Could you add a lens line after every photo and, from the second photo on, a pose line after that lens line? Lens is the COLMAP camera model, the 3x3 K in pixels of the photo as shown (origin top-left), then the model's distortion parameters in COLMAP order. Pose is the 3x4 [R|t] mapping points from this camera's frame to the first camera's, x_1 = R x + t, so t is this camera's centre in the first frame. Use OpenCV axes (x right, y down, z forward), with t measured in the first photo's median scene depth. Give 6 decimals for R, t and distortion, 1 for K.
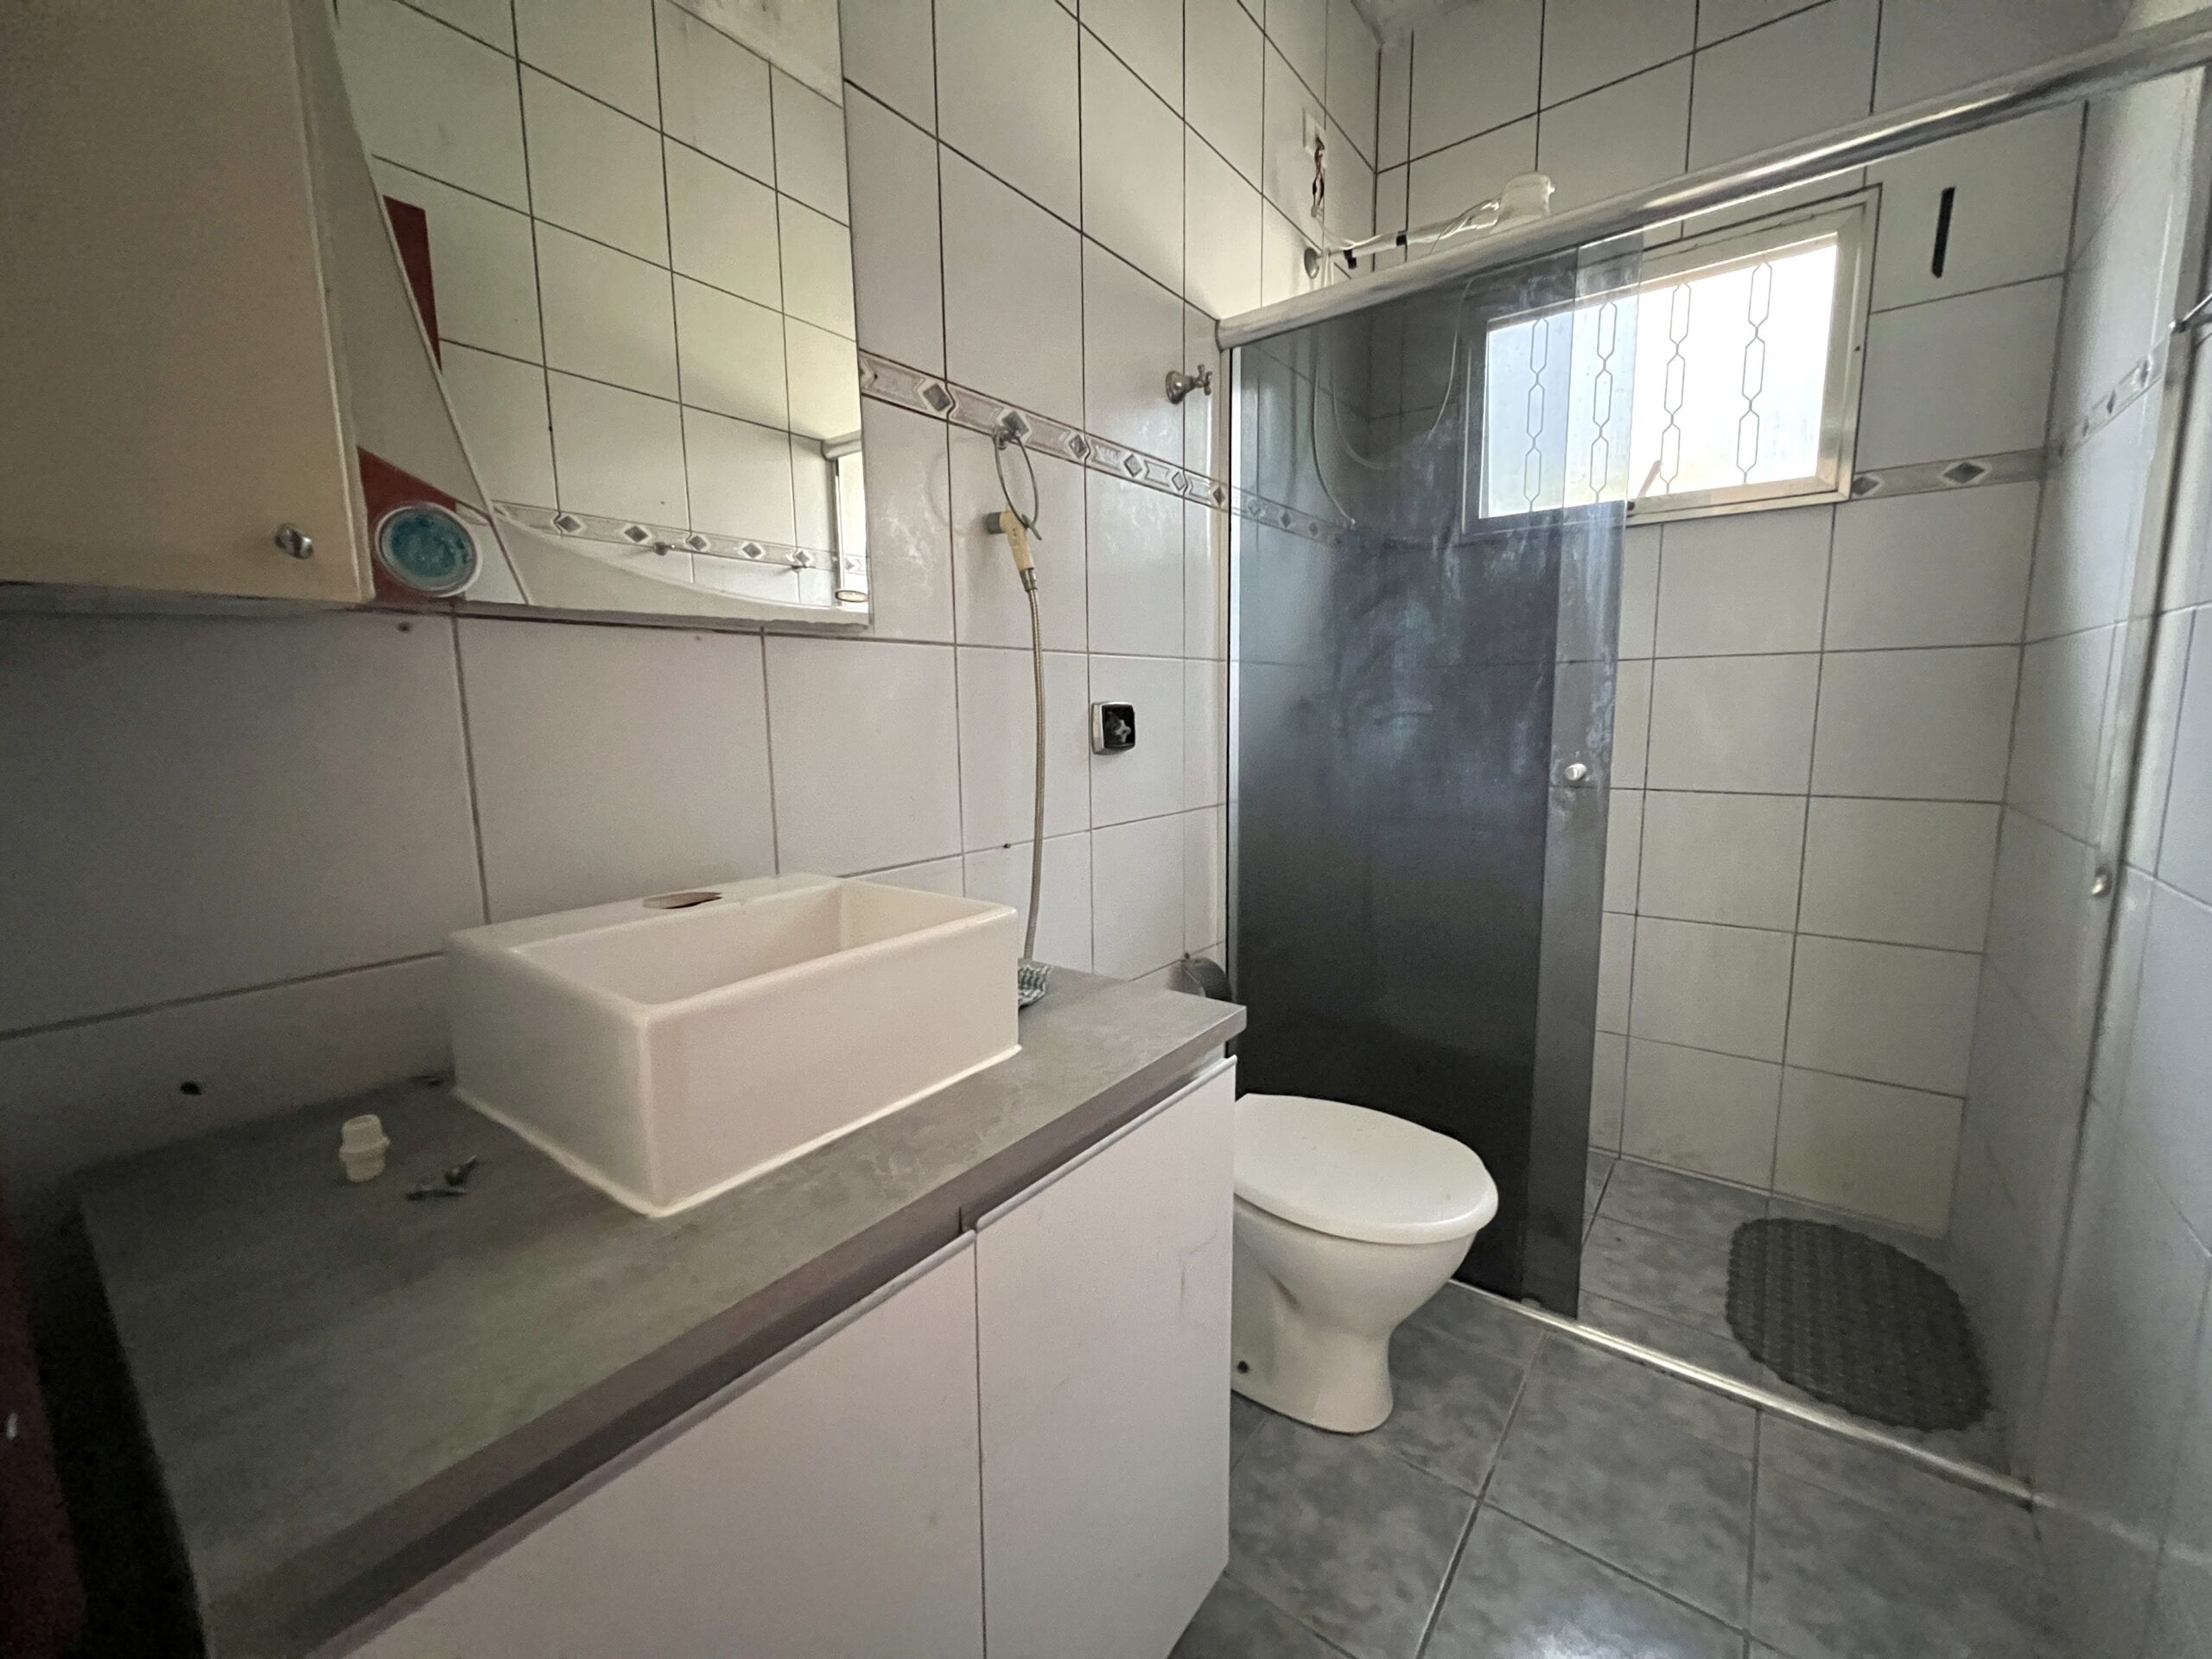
lens RADIAL K [[887.1, 0, 1104.0], [0, 887.1, 828.2], [0, 0, 1]] dist [-0.002908, 0.000227]
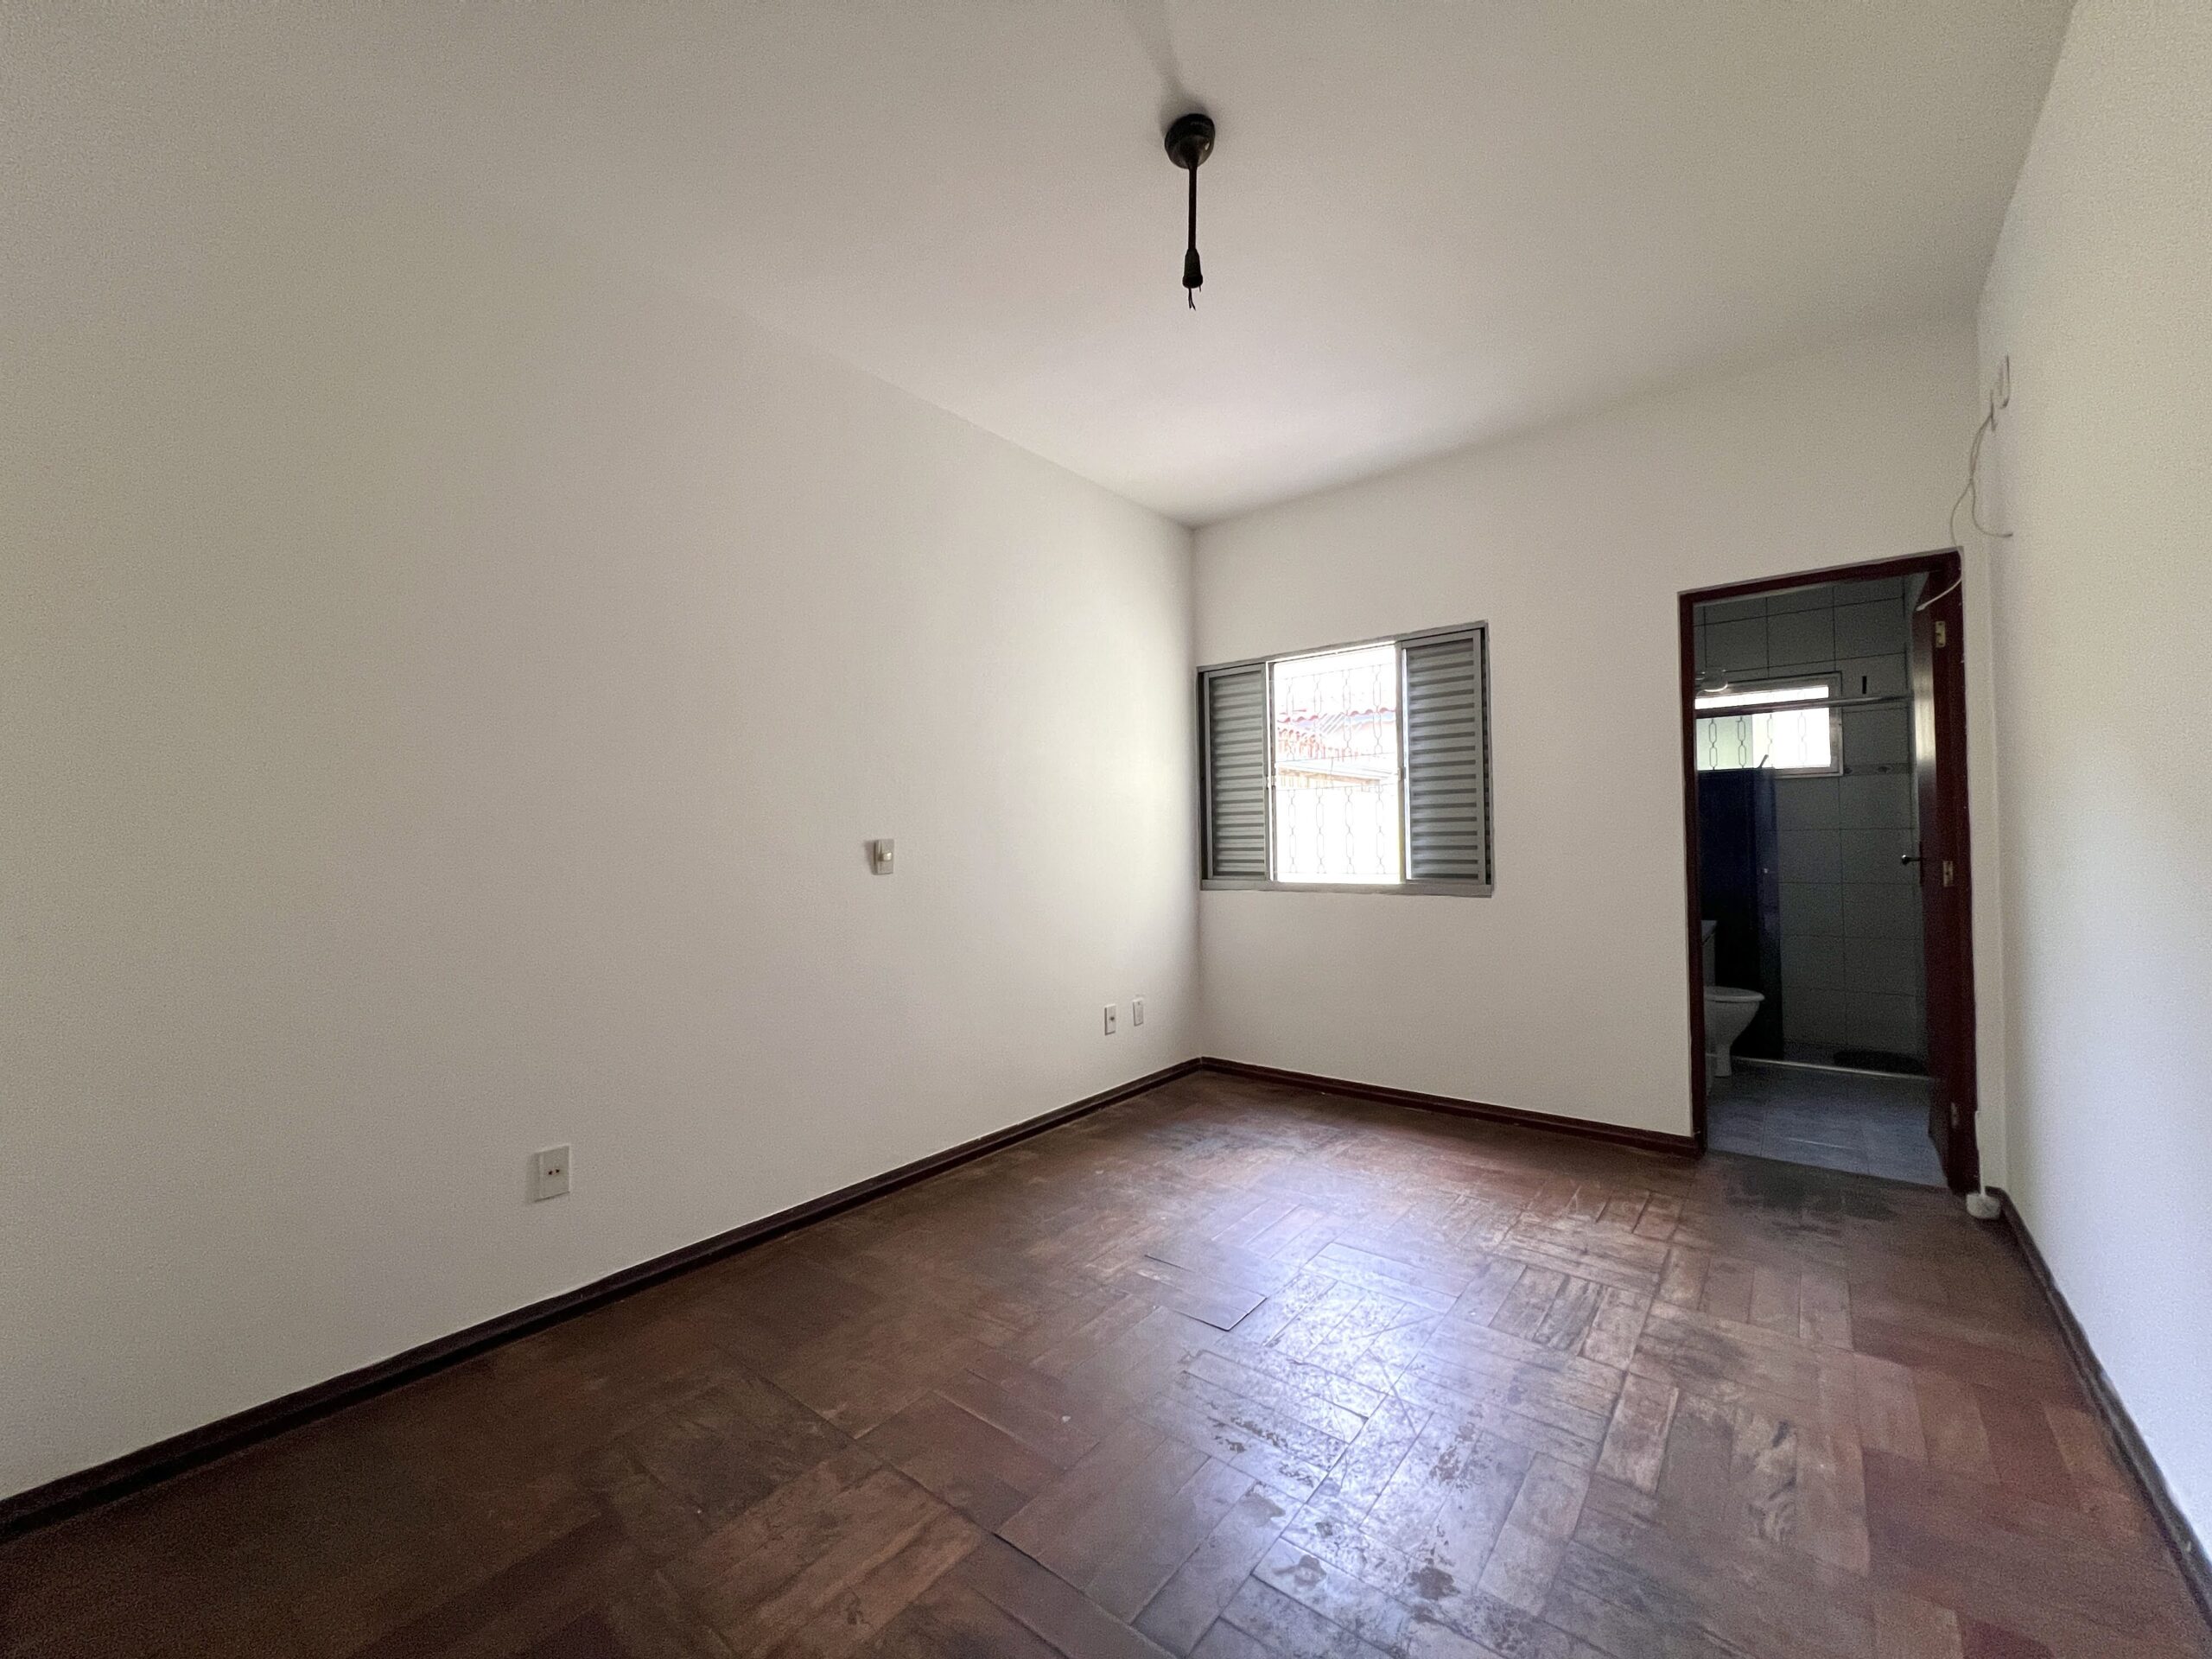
lens RADIAL K [[885.3, 0, 1109.5], [0, 885.3, 836.4], [0, 0, 1]] dist [-0.005807, 0.001387]
pose [[0.999792, -0.005673, -0.019568, -1.490116], [0.002925, 0.990471, -0.137694, 0.202876], [0.020162, 0.137608, 0.990282, -1.864656]]
